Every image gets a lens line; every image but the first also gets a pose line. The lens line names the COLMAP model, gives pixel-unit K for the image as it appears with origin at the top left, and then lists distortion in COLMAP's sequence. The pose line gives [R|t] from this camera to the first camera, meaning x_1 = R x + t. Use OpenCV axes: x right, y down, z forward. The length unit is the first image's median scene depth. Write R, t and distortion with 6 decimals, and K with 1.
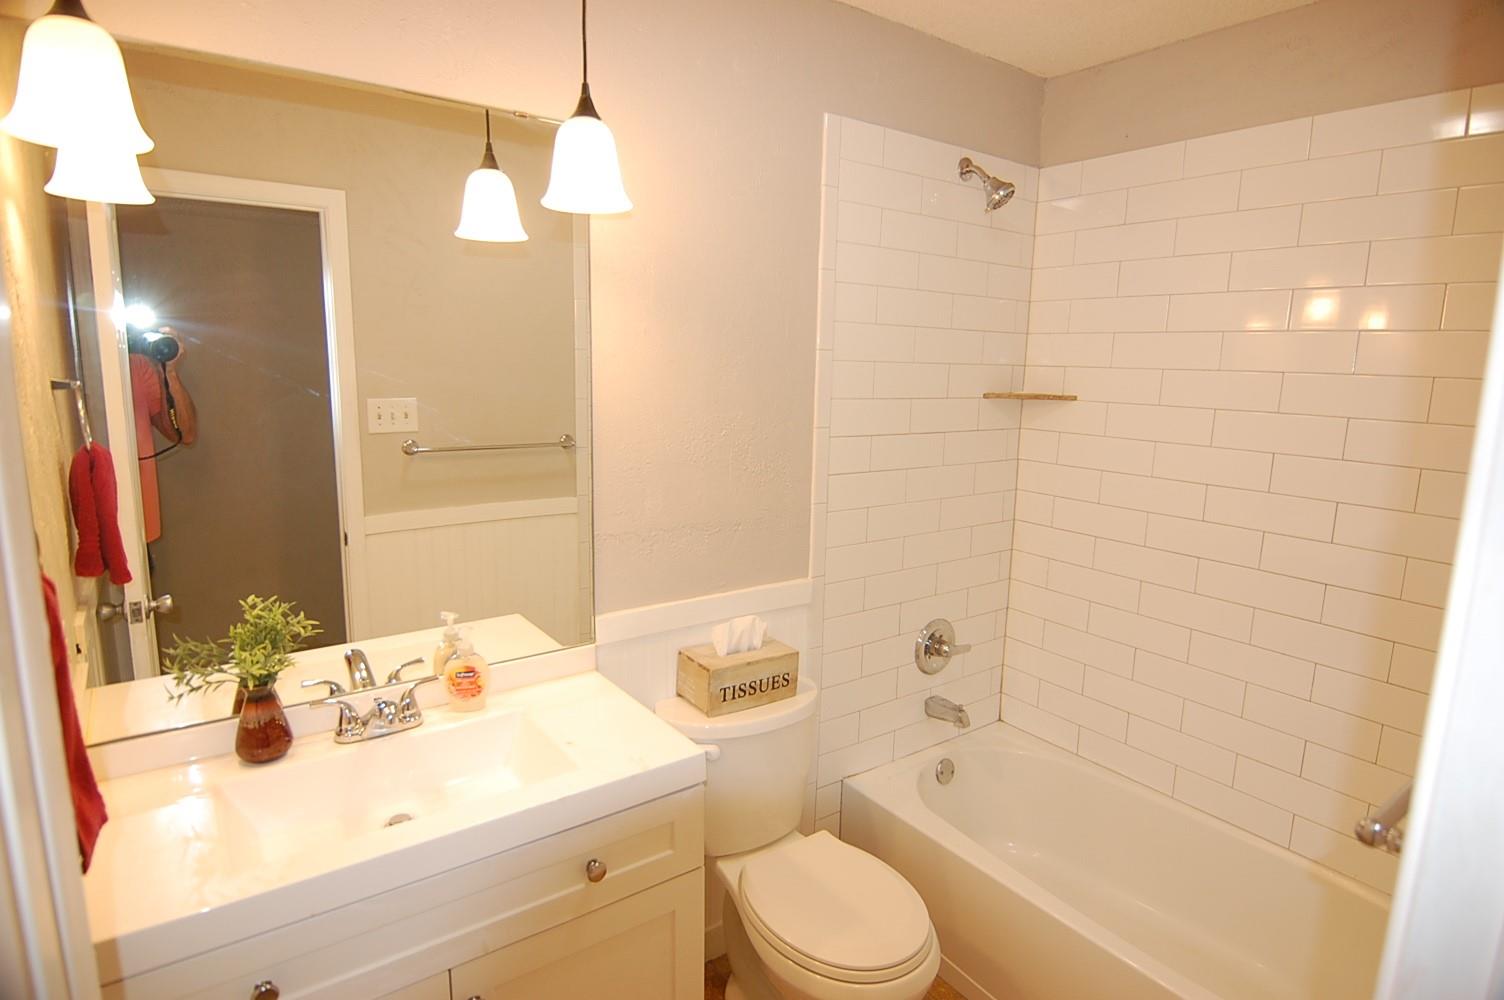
lens RADIAL K [[810.3, 0, 753.7], [0, 810.3, 496.9], [0, 0, 1]] dist [-0.014323, -0.002156]
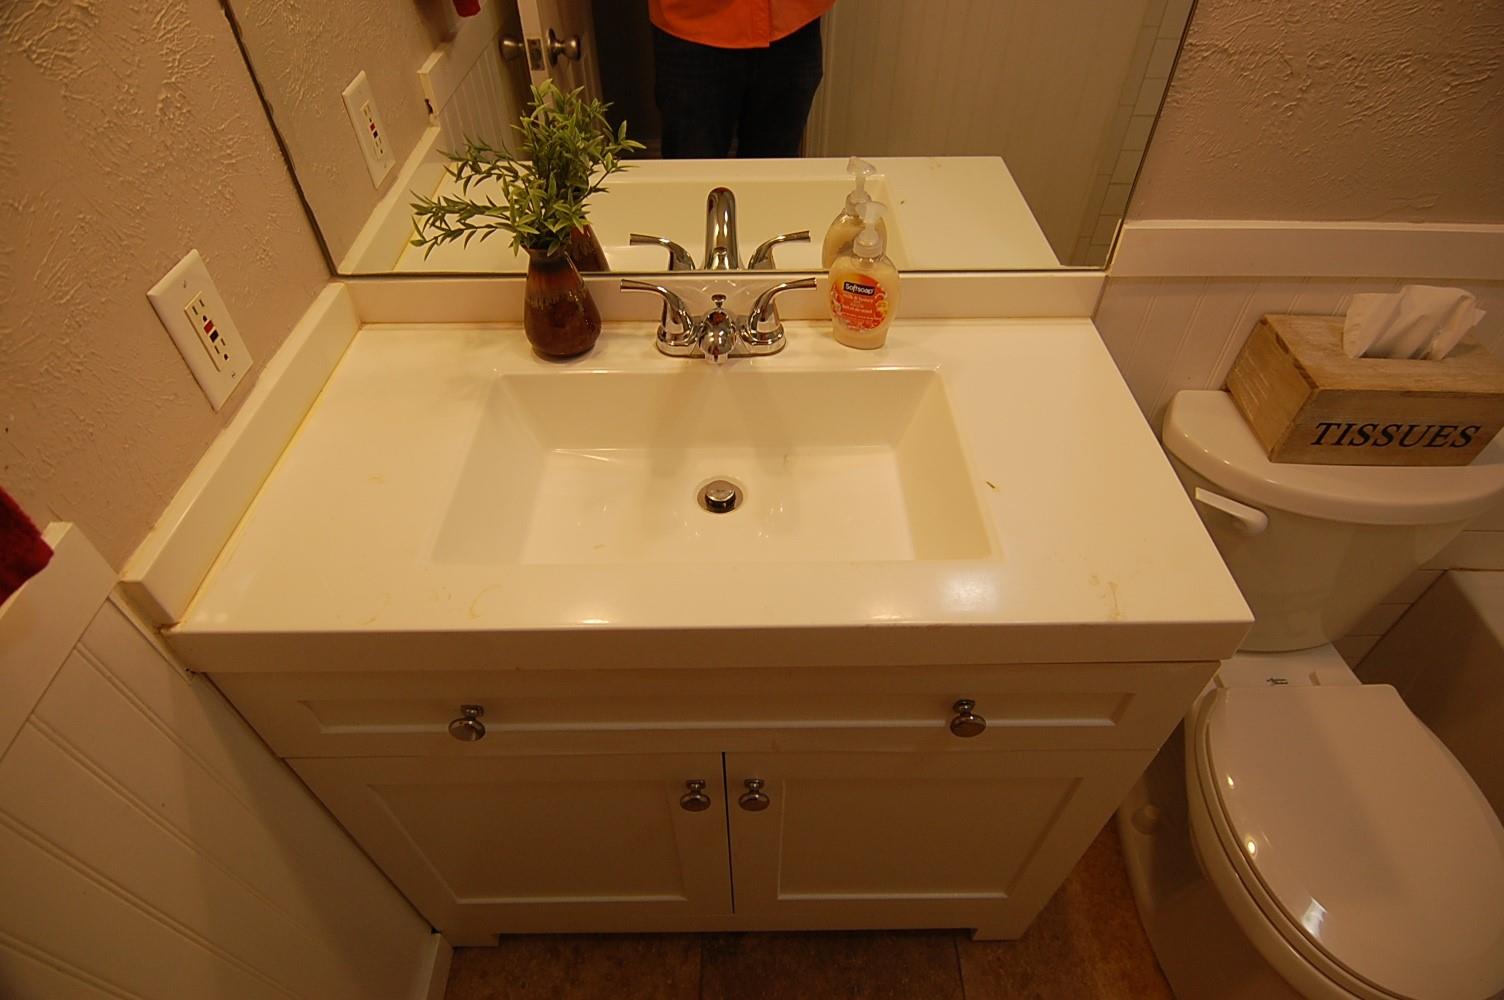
lens RADIAL K [[810.3, 0, 759.0], [0, 810.3, 497.4], [0, 0, 1]] dist [-0.014323, -0.002156]
pose [[0.820683, 0.394179, -0.413644, -0.115903], [-0.083033, 0.798525, 0.596208, 0.001879], [0.565318, -0.454952, 0.688066, 0.480646]]
